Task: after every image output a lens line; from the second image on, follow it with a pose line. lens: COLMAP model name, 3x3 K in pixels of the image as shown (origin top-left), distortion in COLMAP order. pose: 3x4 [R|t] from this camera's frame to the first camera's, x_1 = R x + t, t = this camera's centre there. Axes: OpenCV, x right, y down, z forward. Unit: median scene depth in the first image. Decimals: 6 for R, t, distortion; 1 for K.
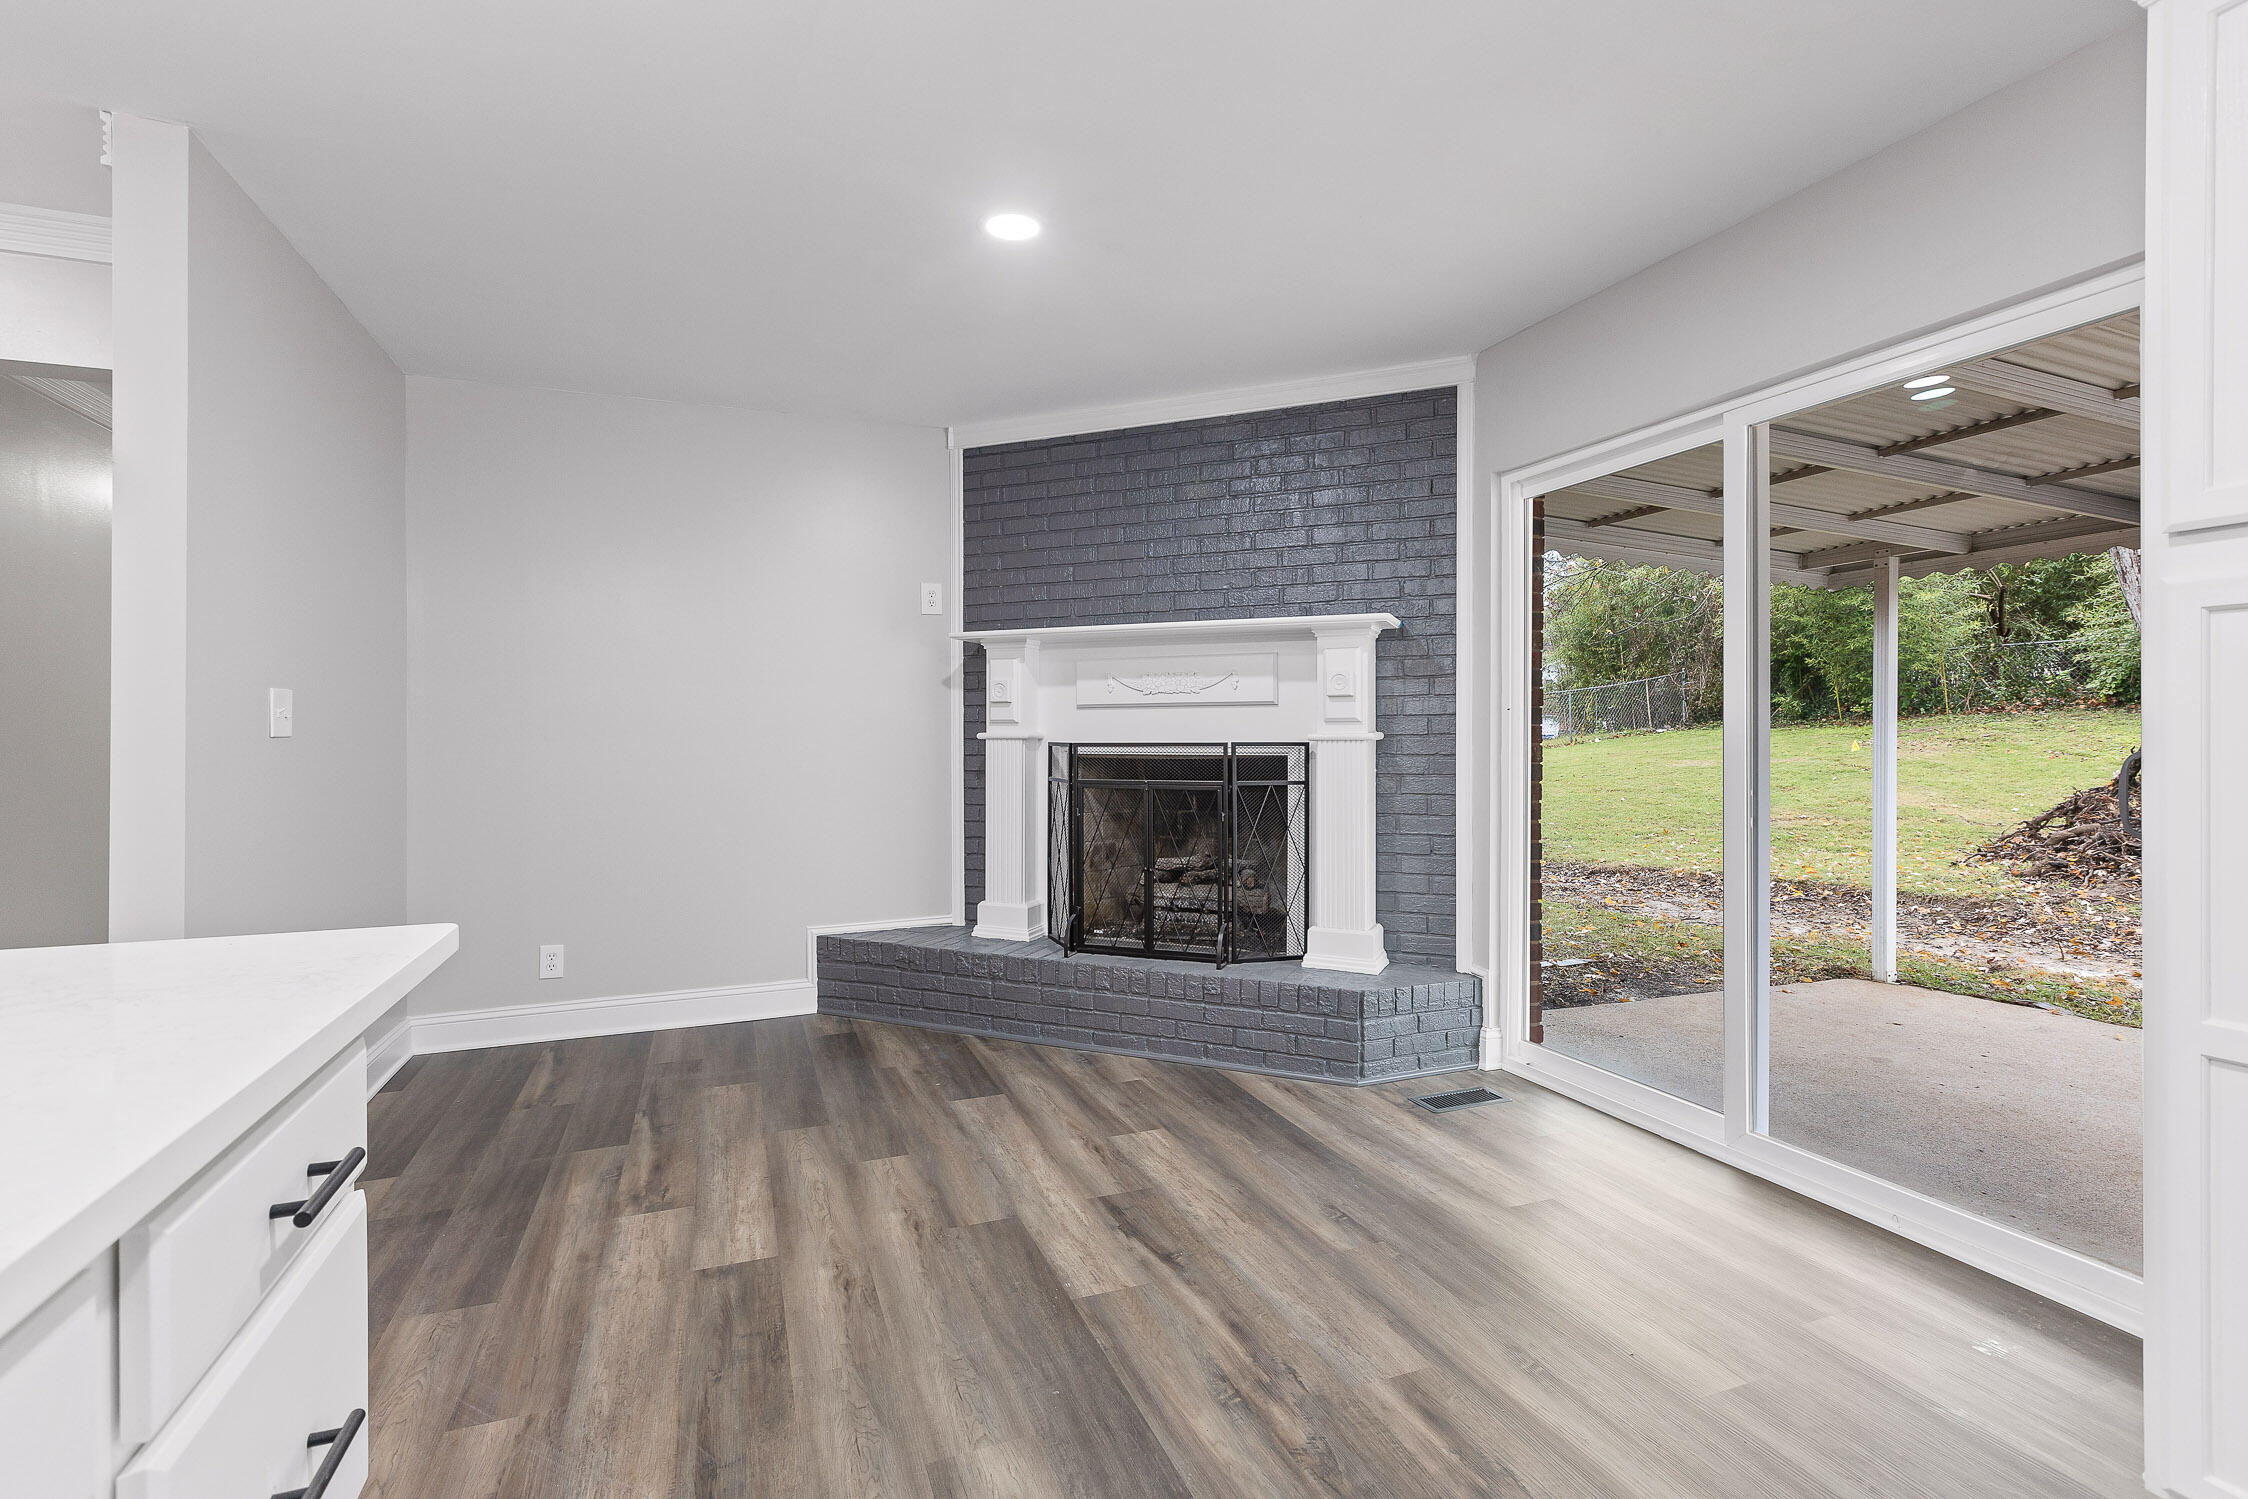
lens RADIAL K [[1026.9, 0, 1123.9], [0, 1026.9, 732.6], [0, 0, 1]] dist [0.001835, 0.000612]
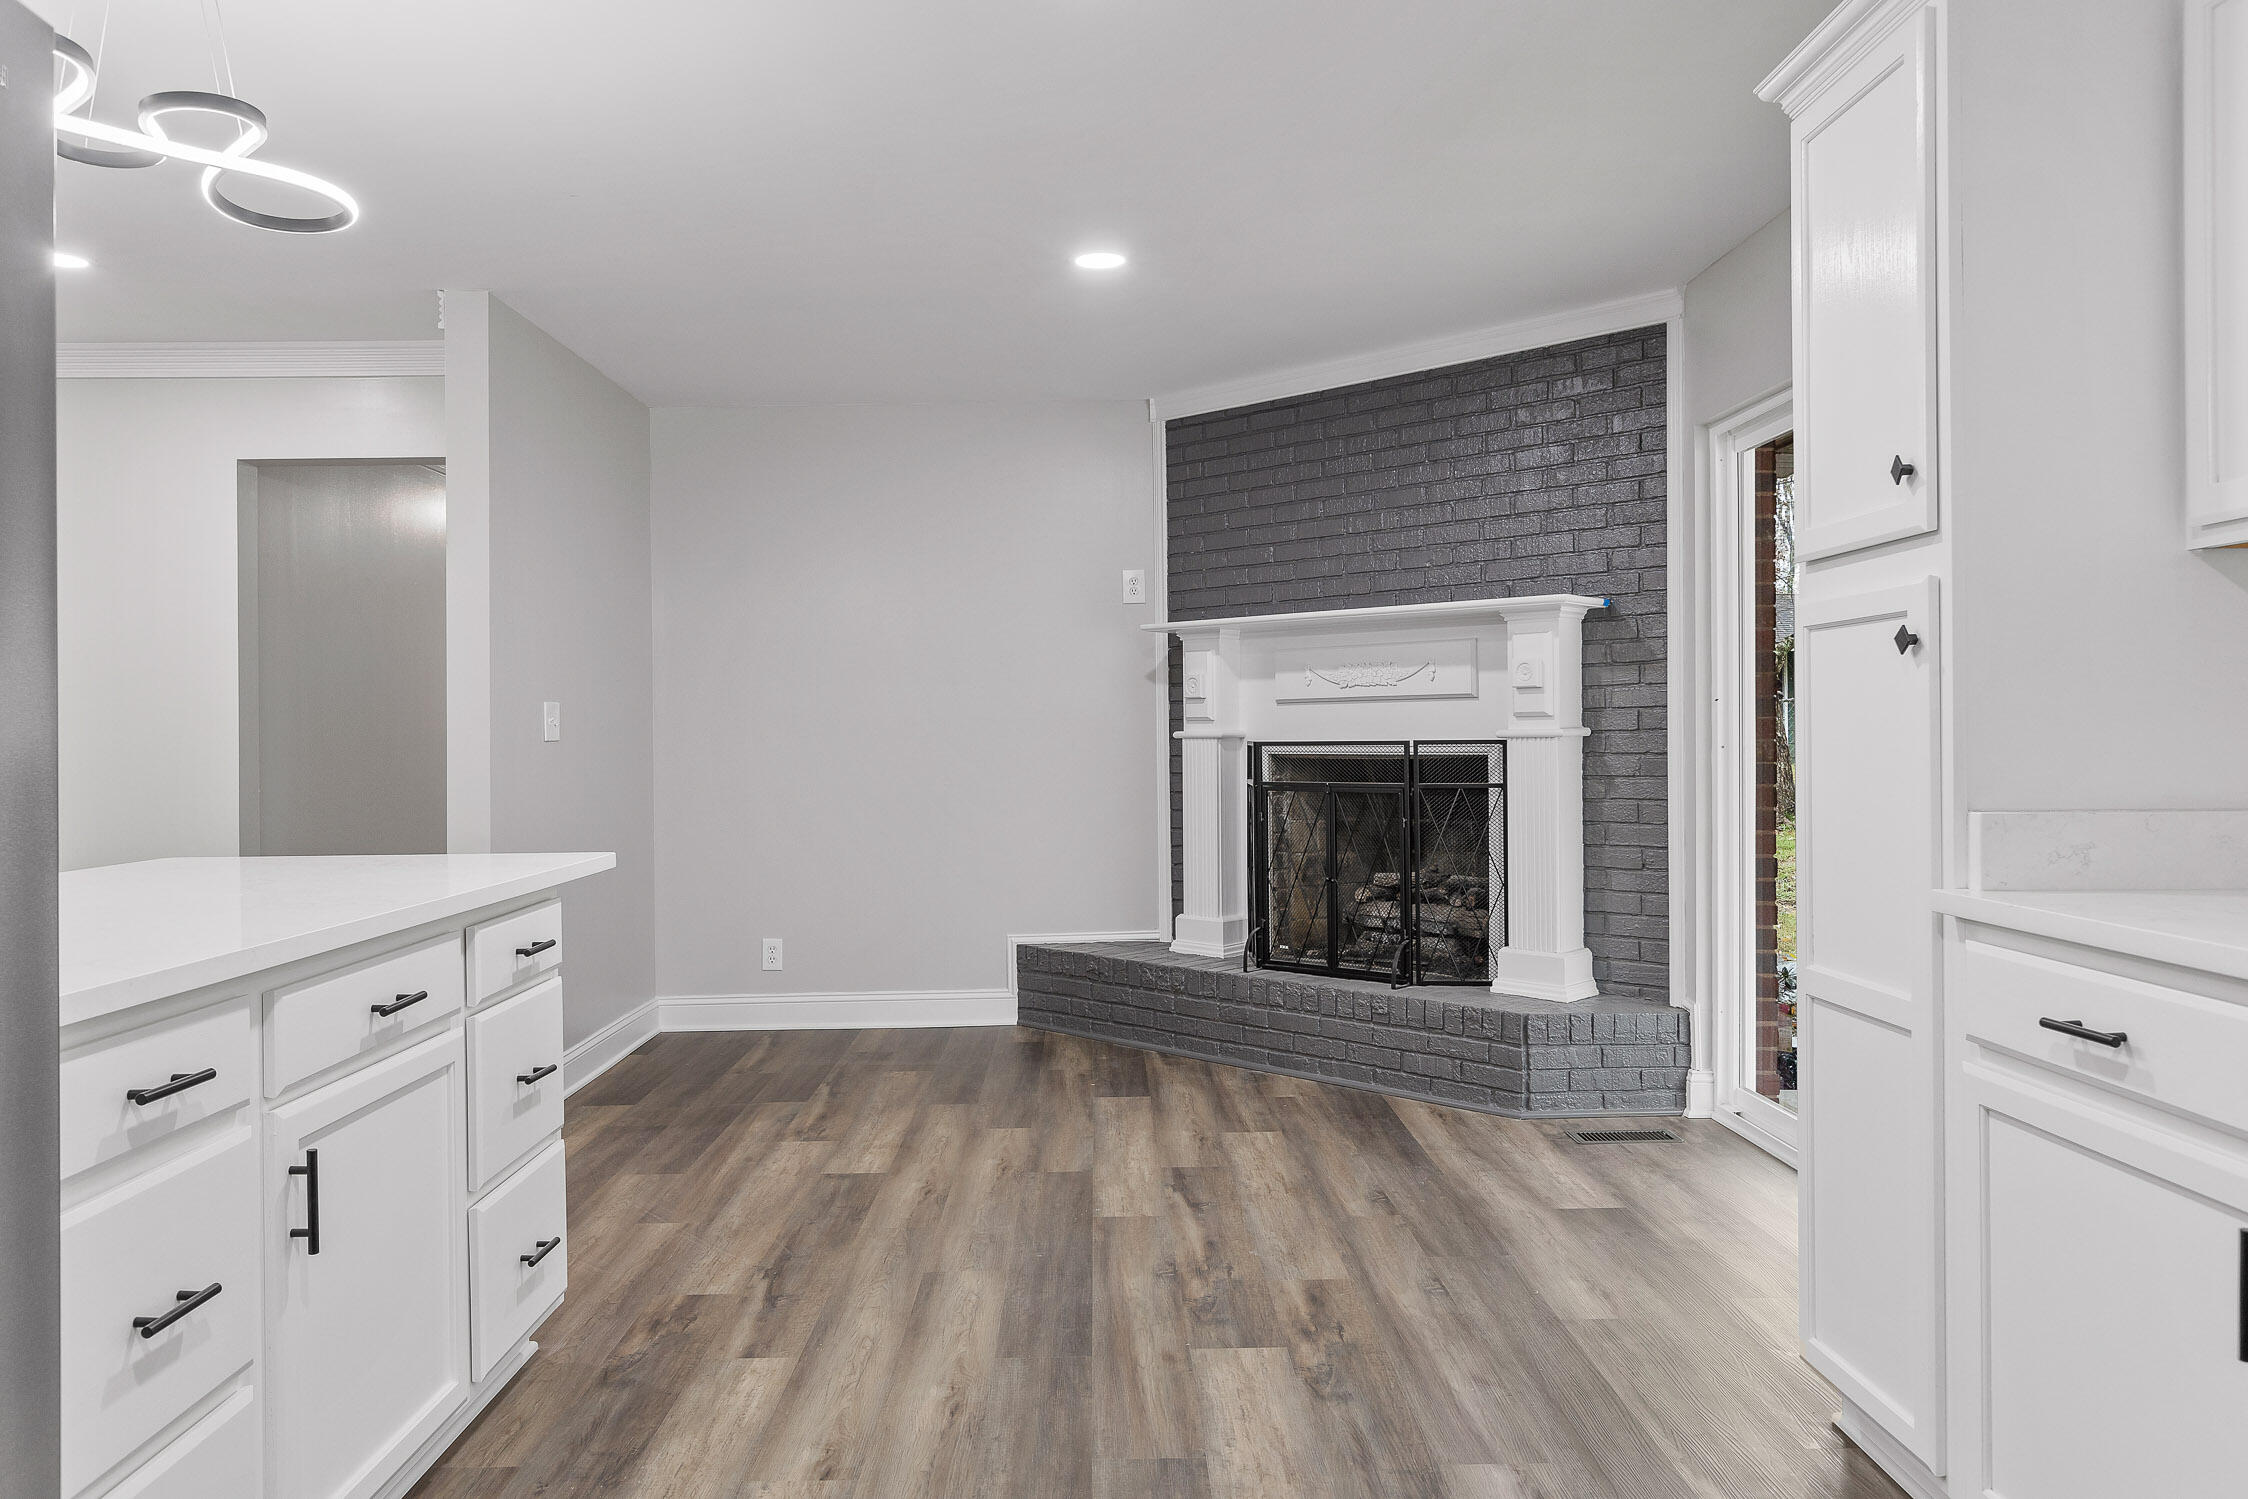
lens RADIAL K [[1535.3, 0, 1117.0], [0, 1535.3, 727.4], [0, 0, 1]] dist [0.000787, -0.000391]
pose [[0.937314, -0.009278, -0.348364, 0.332261], [0.009477, 0.999954, -0.001132, -0.002911], [0.348358, -0.002240, 0.937359, -0.356418]]
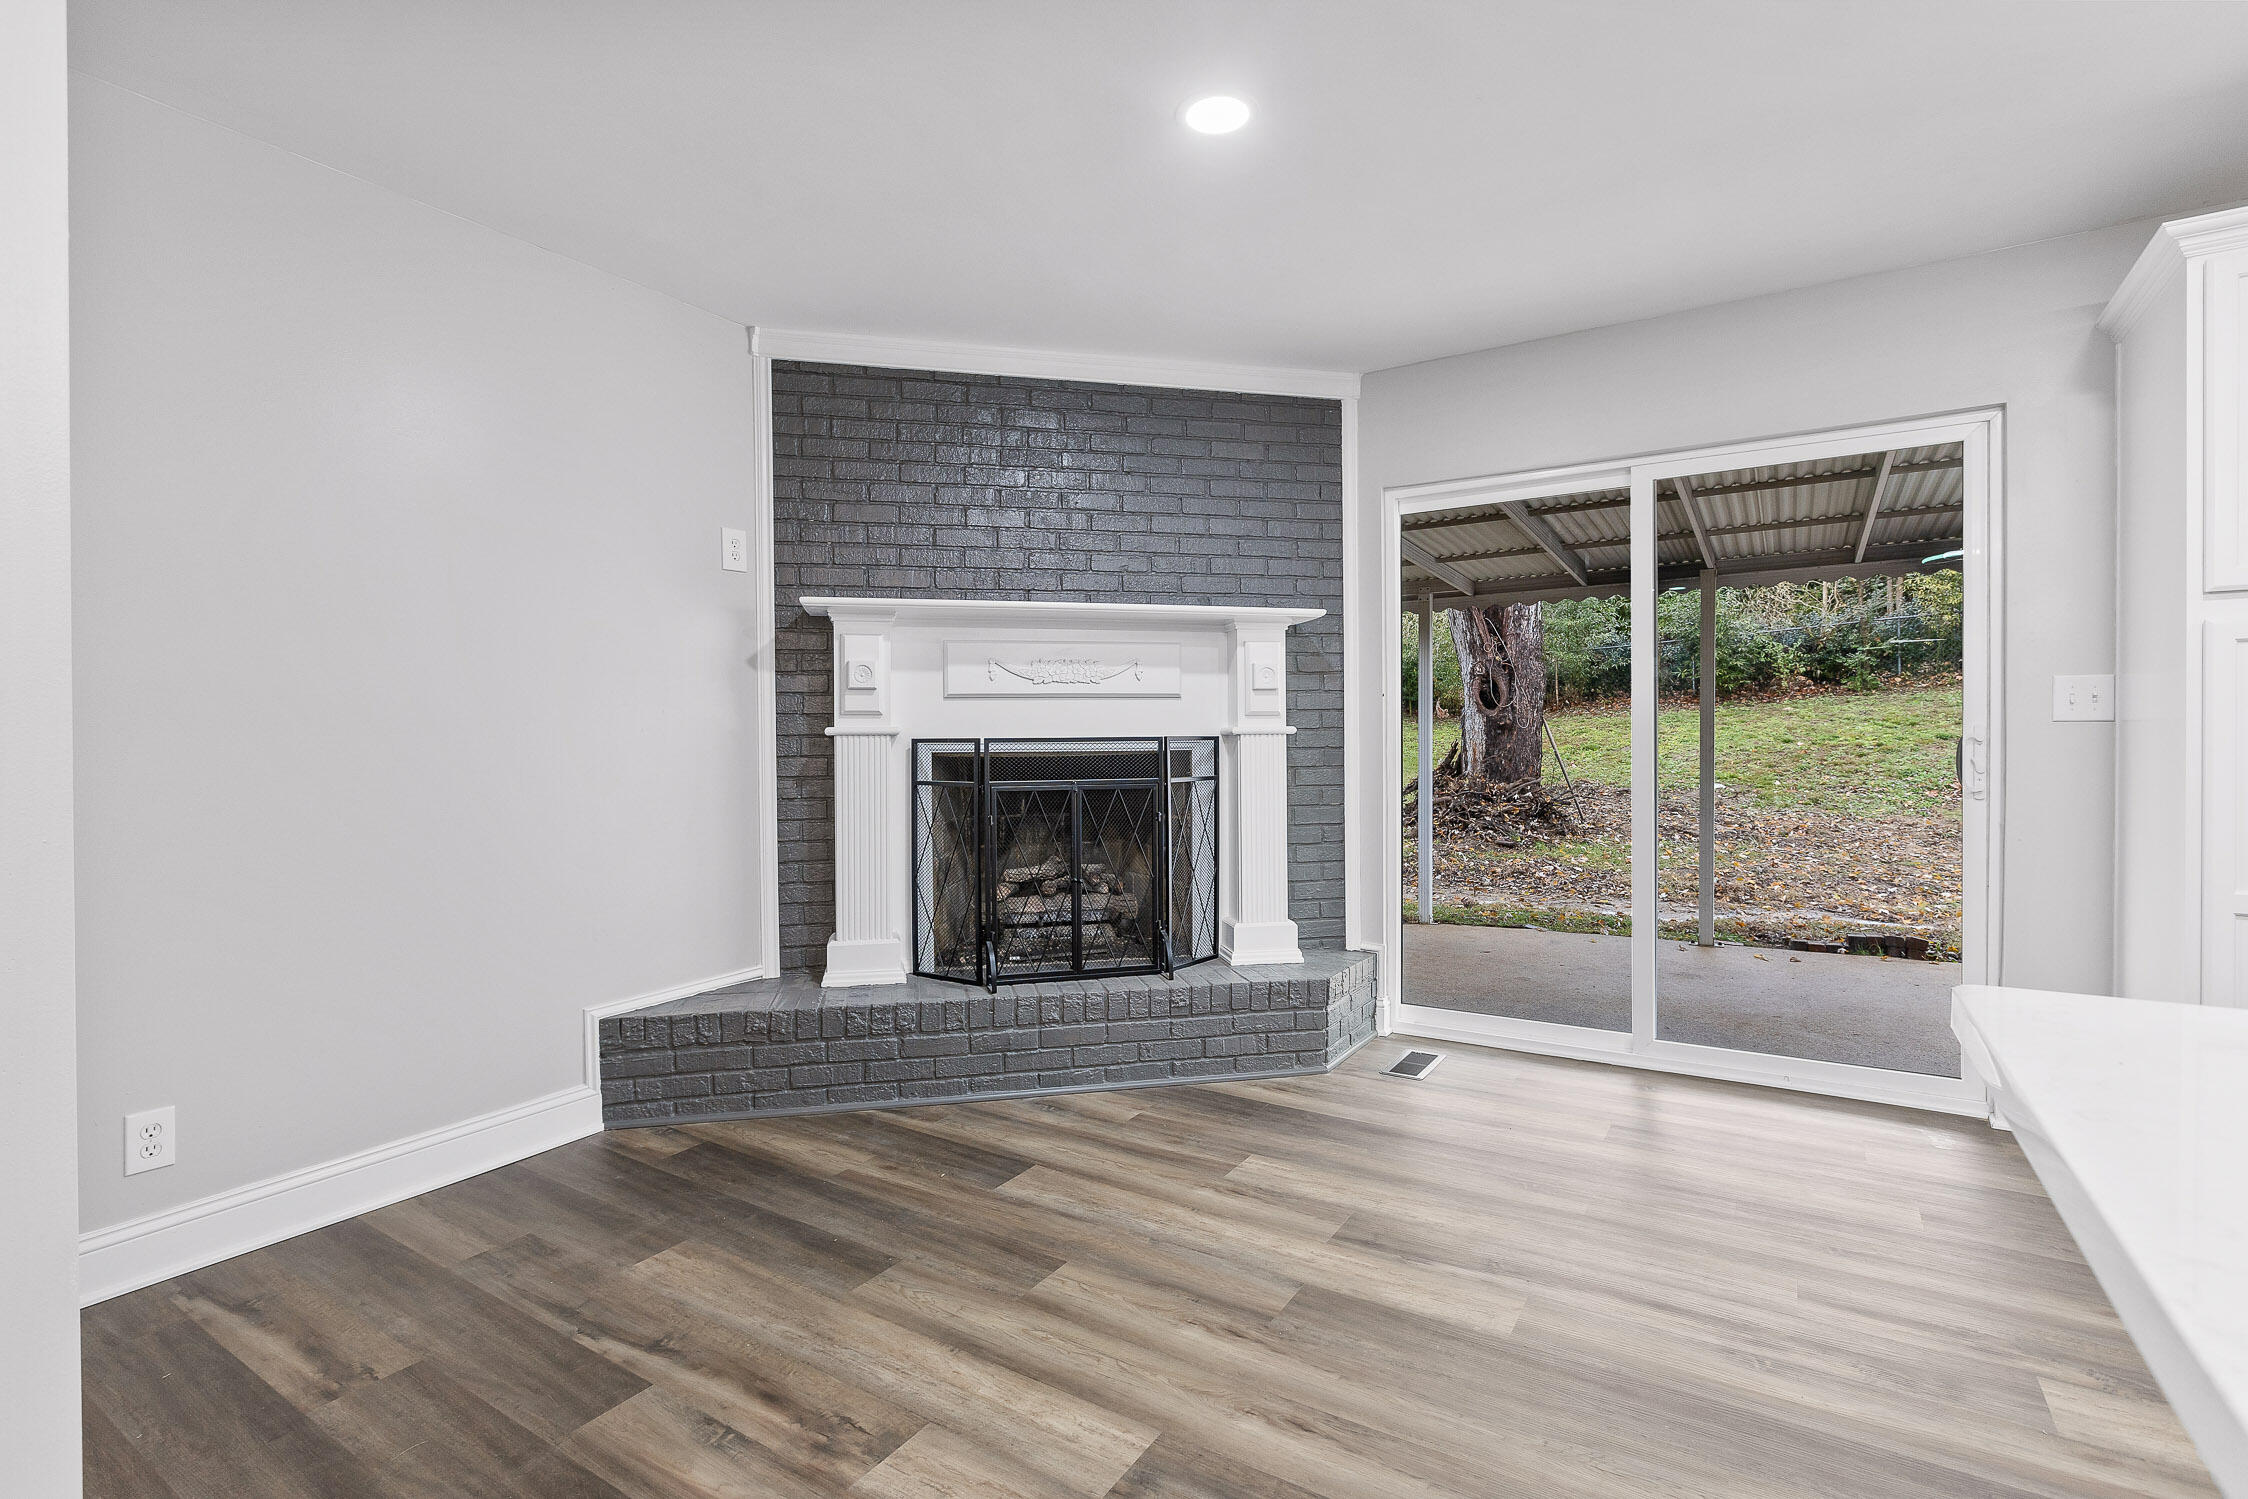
lens RADIAL K [[1037.3, 0, 1125.5], [0, 1037.3, 742.3], [0, 0, 1]] dist [-0.002070, -0.000981]
pose [[0.808416, -0.006986, 0.588570, -0.483386], [0.004023, 0.999972, 0.006343, 0.008731], [-0.588597, -0.002760, 0.808422, 0.258428]]
